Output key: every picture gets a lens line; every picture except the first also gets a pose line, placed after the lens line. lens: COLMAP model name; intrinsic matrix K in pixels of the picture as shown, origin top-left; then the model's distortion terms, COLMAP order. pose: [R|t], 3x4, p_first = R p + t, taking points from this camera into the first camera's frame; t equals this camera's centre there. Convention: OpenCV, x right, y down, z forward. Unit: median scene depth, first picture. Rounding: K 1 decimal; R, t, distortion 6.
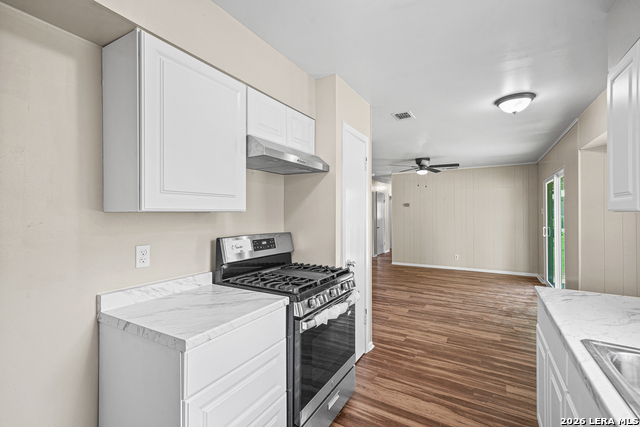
lens RADIAL K [[291.6, 0, 317.7], [0, 291.6, 214.6], [0, 0, 1]] dist [0.013686, 0.000419]
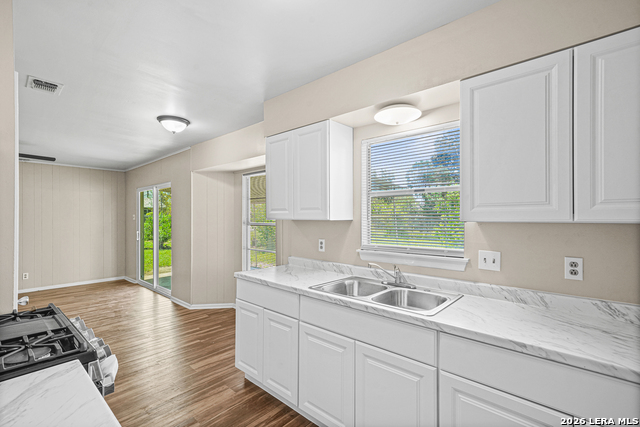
lens RADIAL K [[291.6, 0, 320.6], [0, 291.6, 216.0], [0, 0, 1]] dist [0.013686, 0.000419]
pose [[0.180828, 0.009035, 0.983473, -0.247738], [0.005233, 0.999935, -0.010148, -0.001952], [-0.983501, 0.006982, 0.180769, 0.160194]]
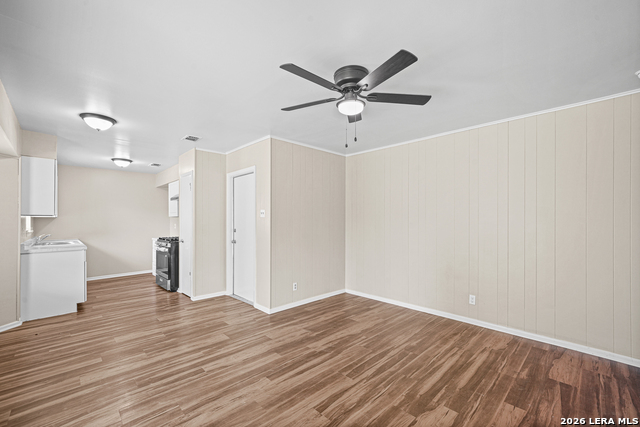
lens RADIAL K [[267.7, 0, 316.9], [0, 267.7, 217.4], [0, 0, 1]] dist [0.001778, 0.000428]
pose [[-0.270584, -0.007671, -0.962666, 1.024622], [-0.000612, 0.999969, -0.007797, 0.011611], [0.962696, -0.001520, -0.270580, 1.485376]]
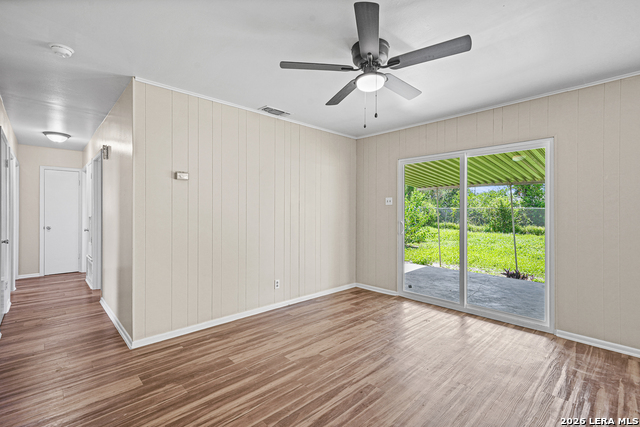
lens RADIAL K [[291.6, 0, 321.9], [0, 291.6, 209.5], [0, 0, 1]] dist [0.013686, 0.000419]
pose [[0.271154, 0.011774, 0.962464, -0.024644], [-0.002345, 0.999930, -0.011572, 0.027259], [-0.962533, 0.000881, 0.271163, 1.347475]]
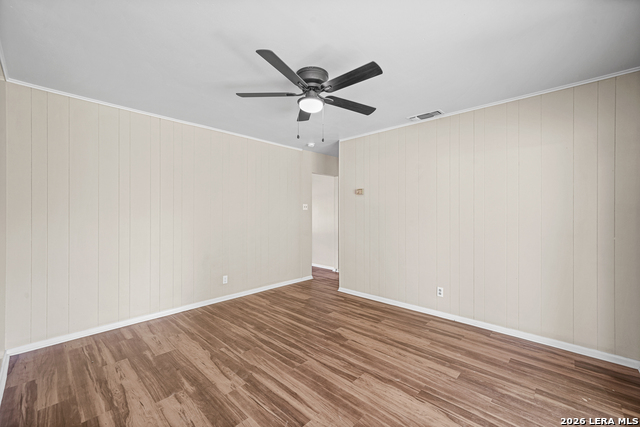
lens RADIAL K [[267.7, 0, 318.1], [0, 267.7, 211.1], [0, 0, 1]] dist [0.001778, 0.000428]
pose [[0.975308, 0.004839, -0.220797, 0.640836], [-0.006216, 0.999965, -0.005540, 0.015900], [0.220763, 0.006776, 0.975304, 0.866375]]
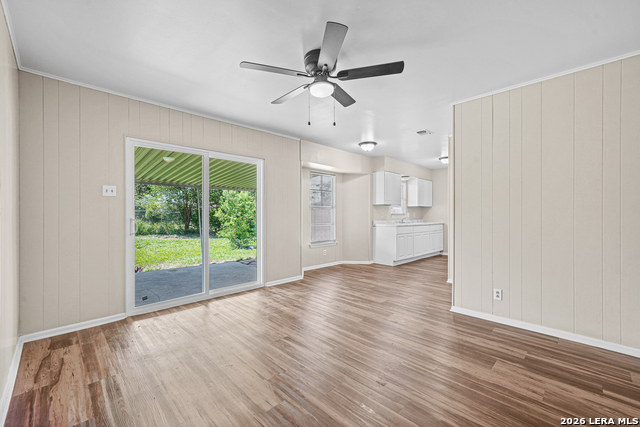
lens RADIAL K [[267.7, 0, 318.1], [0, 267.7, 214.4], [0, 0, 1]] dist [0.001778, 0.000428]
pose [[-0.967308, 0.002616, 0.253592, 0.373848], [0.004158, 0.999976, 0.005543, 0.043551], [-0.253571, 0.006416, -0.967295, 1.934902]]
